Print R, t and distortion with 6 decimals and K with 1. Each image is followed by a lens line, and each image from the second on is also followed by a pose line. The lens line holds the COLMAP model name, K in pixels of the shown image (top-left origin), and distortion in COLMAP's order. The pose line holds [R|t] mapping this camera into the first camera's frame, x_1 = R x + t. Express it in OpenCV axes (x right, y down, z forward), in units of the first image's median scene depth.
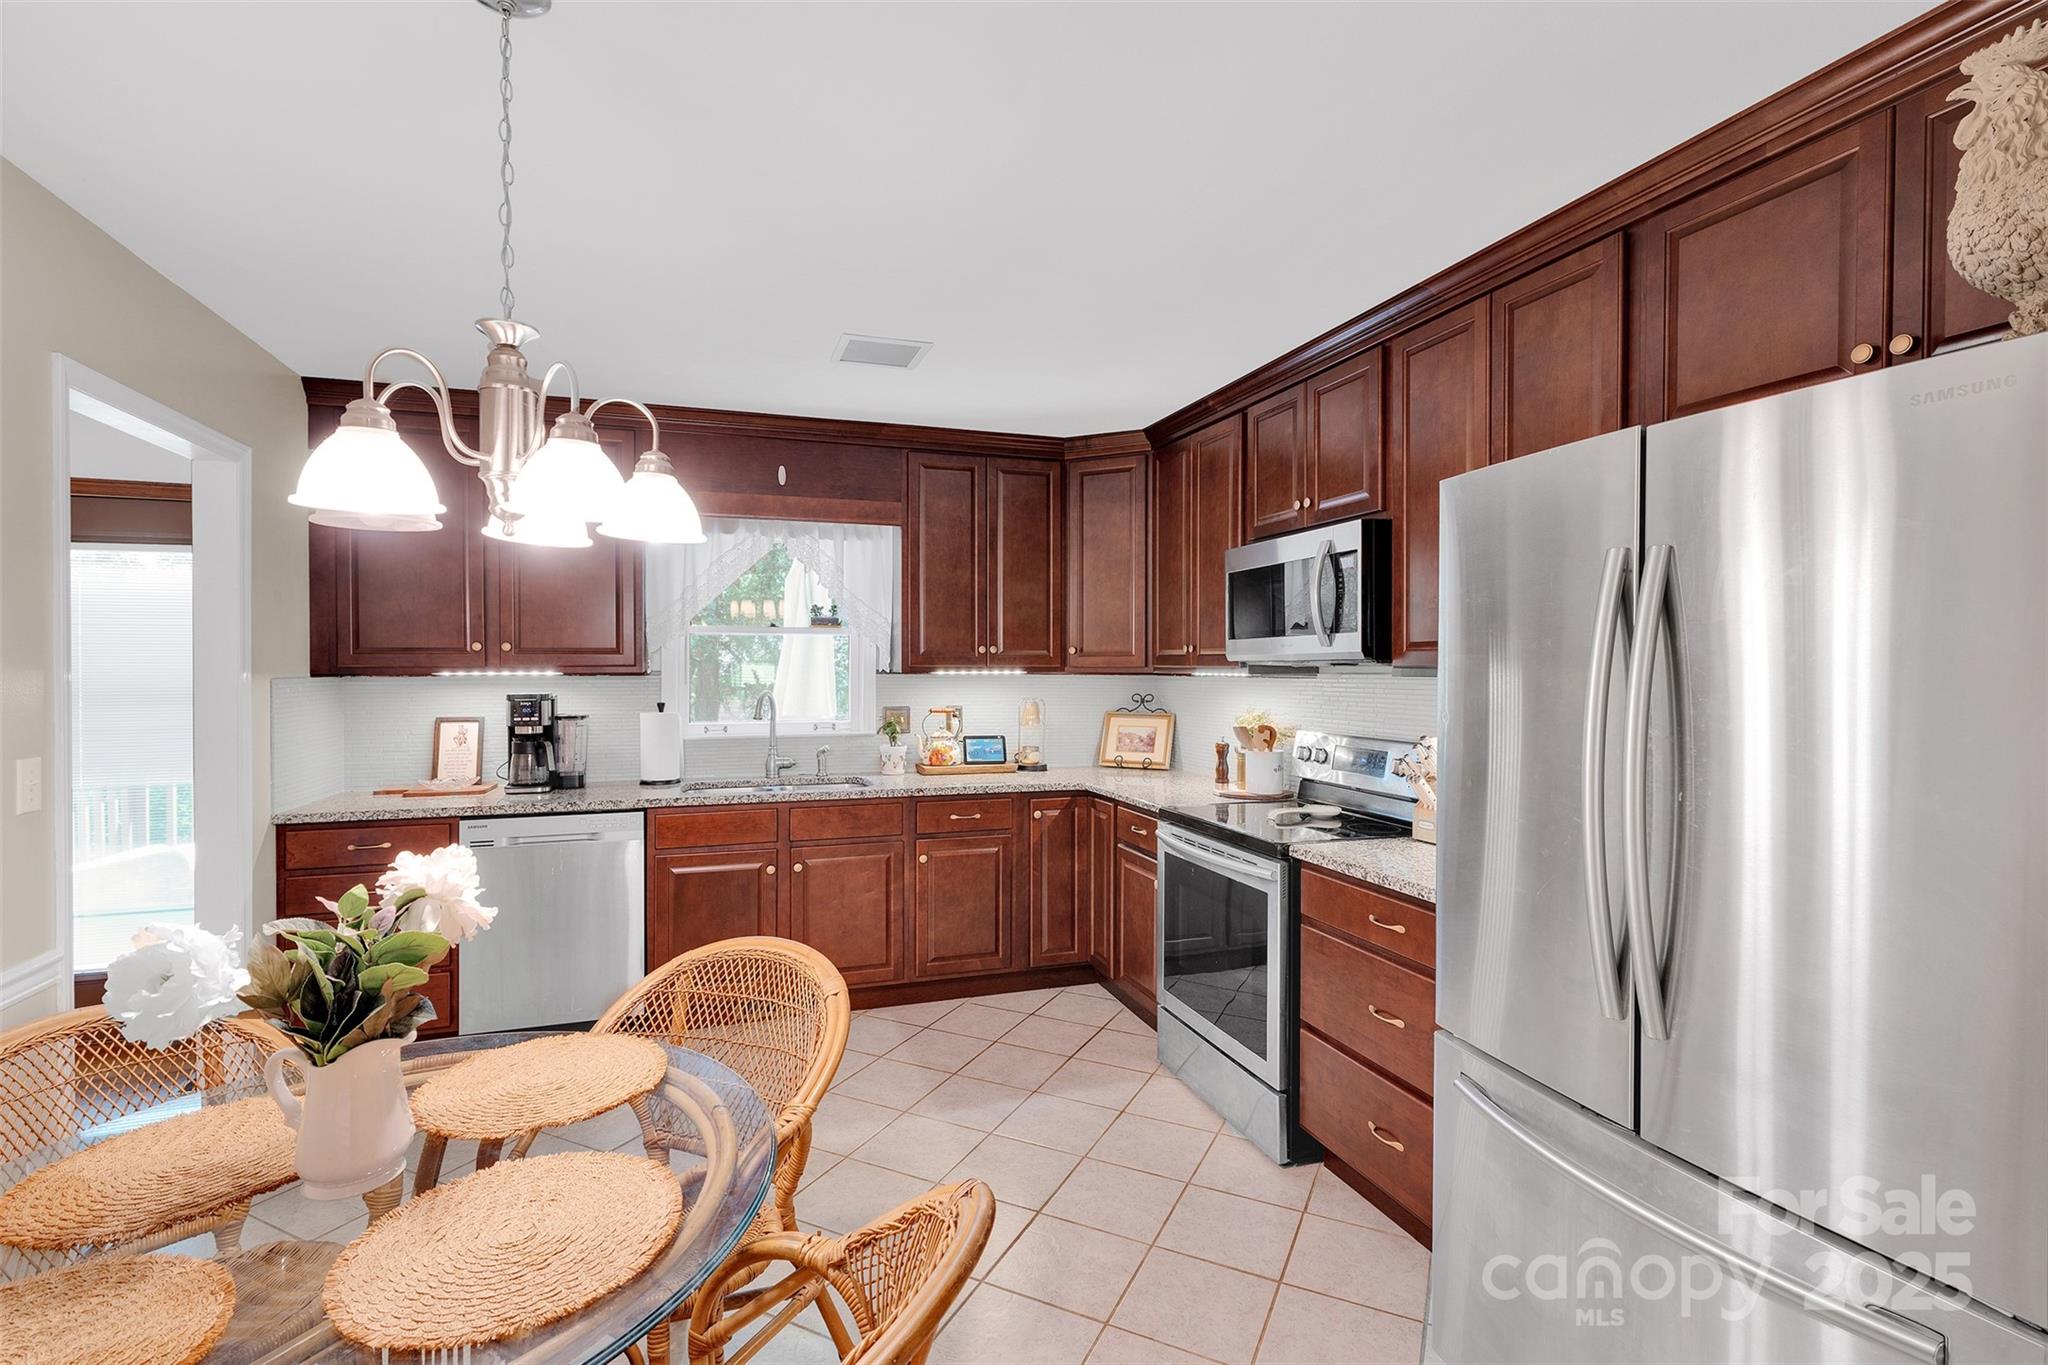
lens RADIAL K [[961.3, 0, 1027.3], [0, 961.3, 689.1], [0, 0, 1]] dist [0.015811, -0.000408]
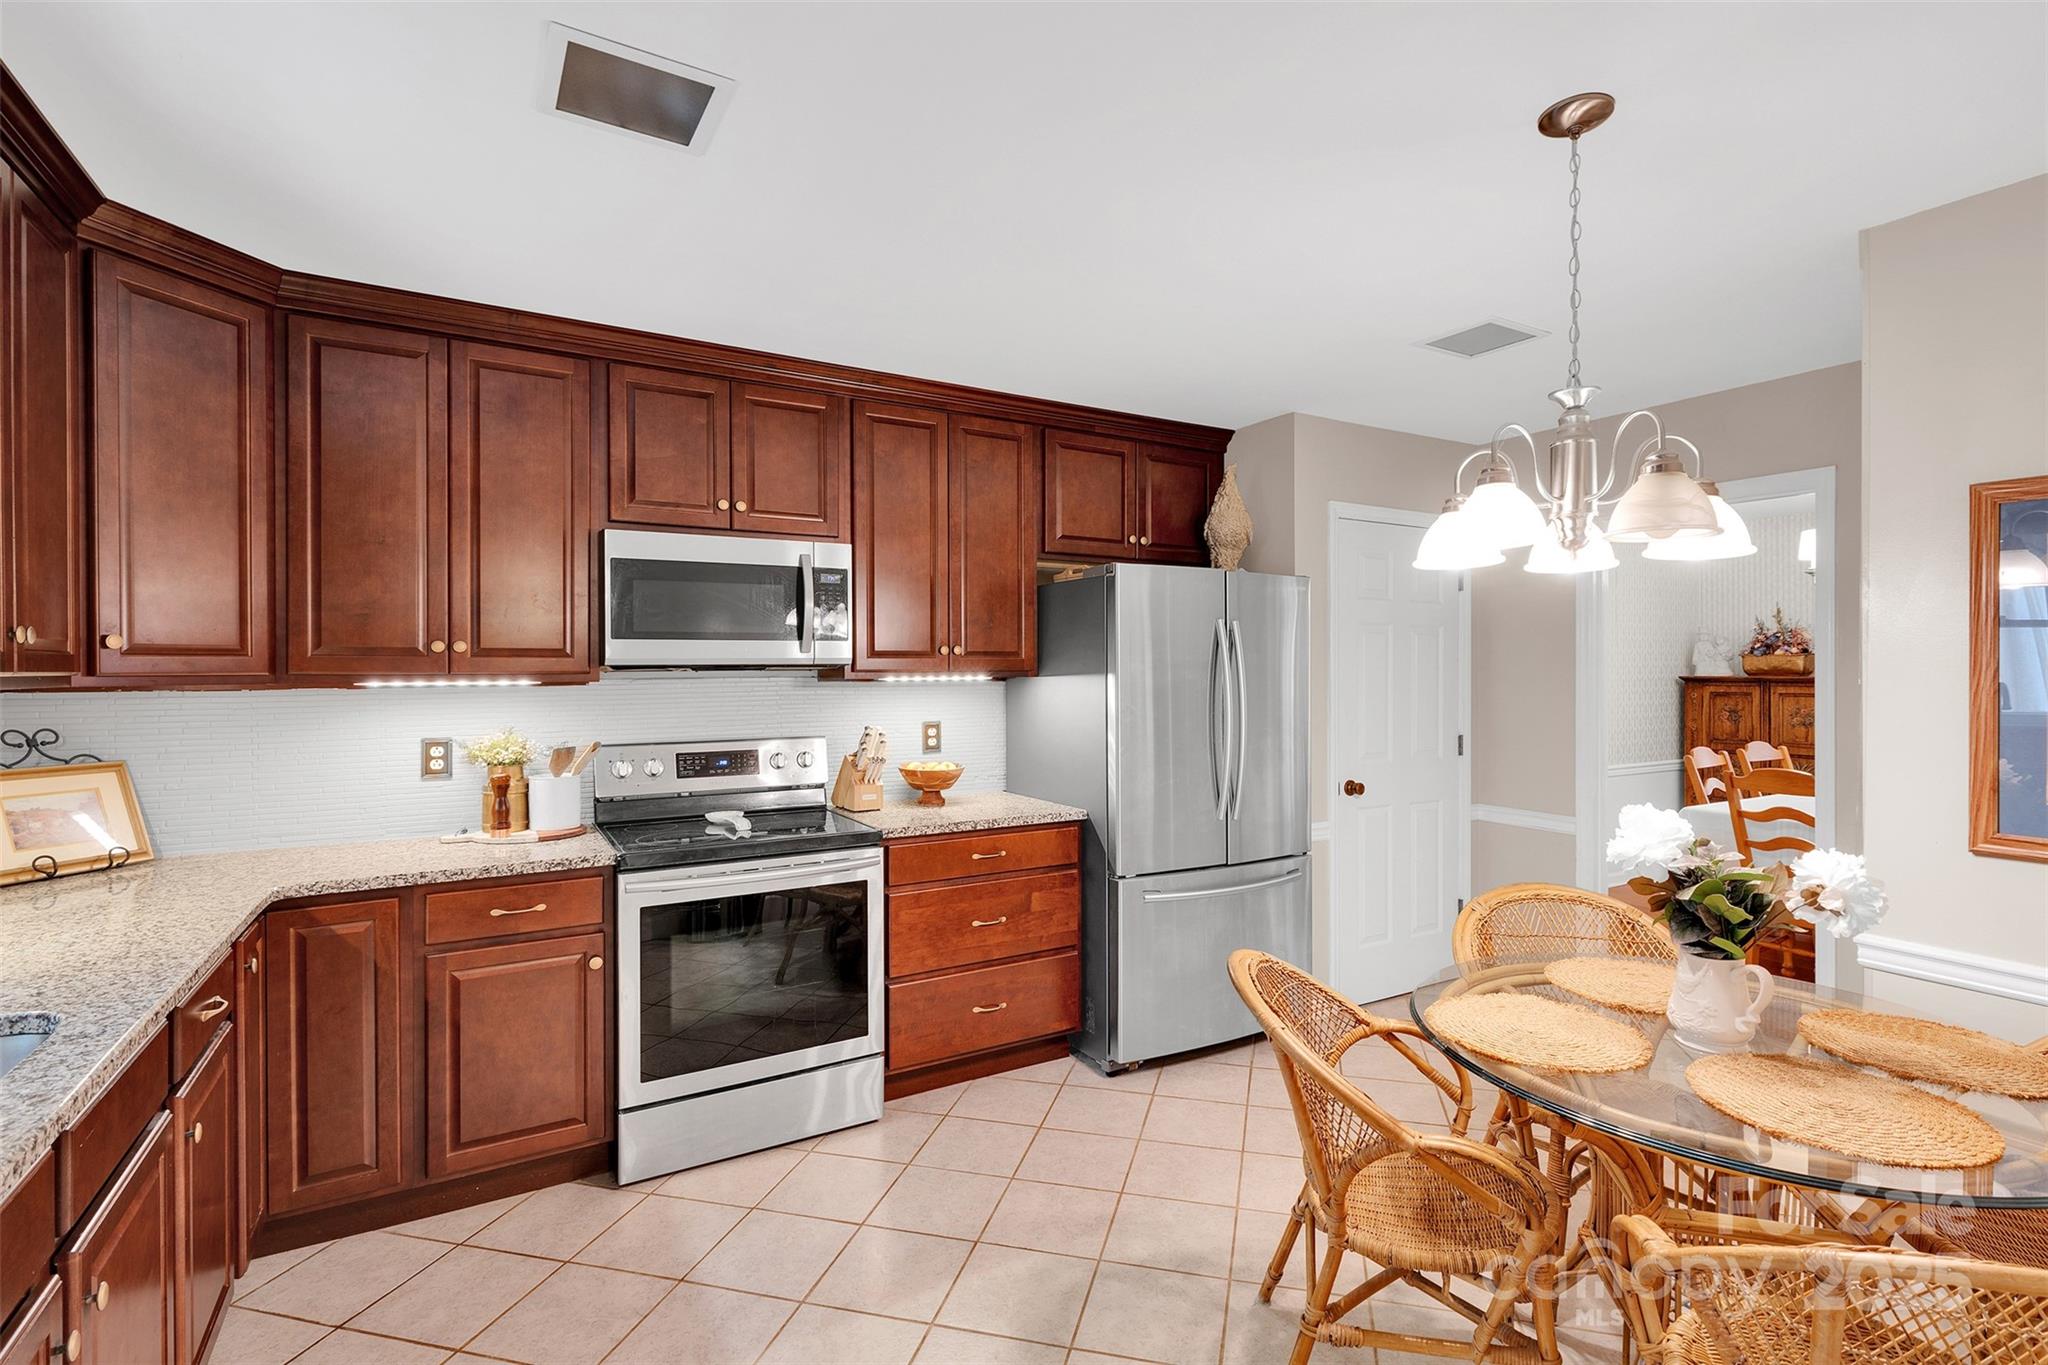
lens RADIAL K [[961.3, 0, 1027.3], [0, 961.3, 689.1], [0, 0, 1]] dist [0.015811, -0.000408]
pose [[-0.214165, -0.021905, 0.976552, -0.905257], [0.027512, 0.999217, 0.028447, -0.030602], [-0.976410, 0.032960, -0.213395, 1.127538]]
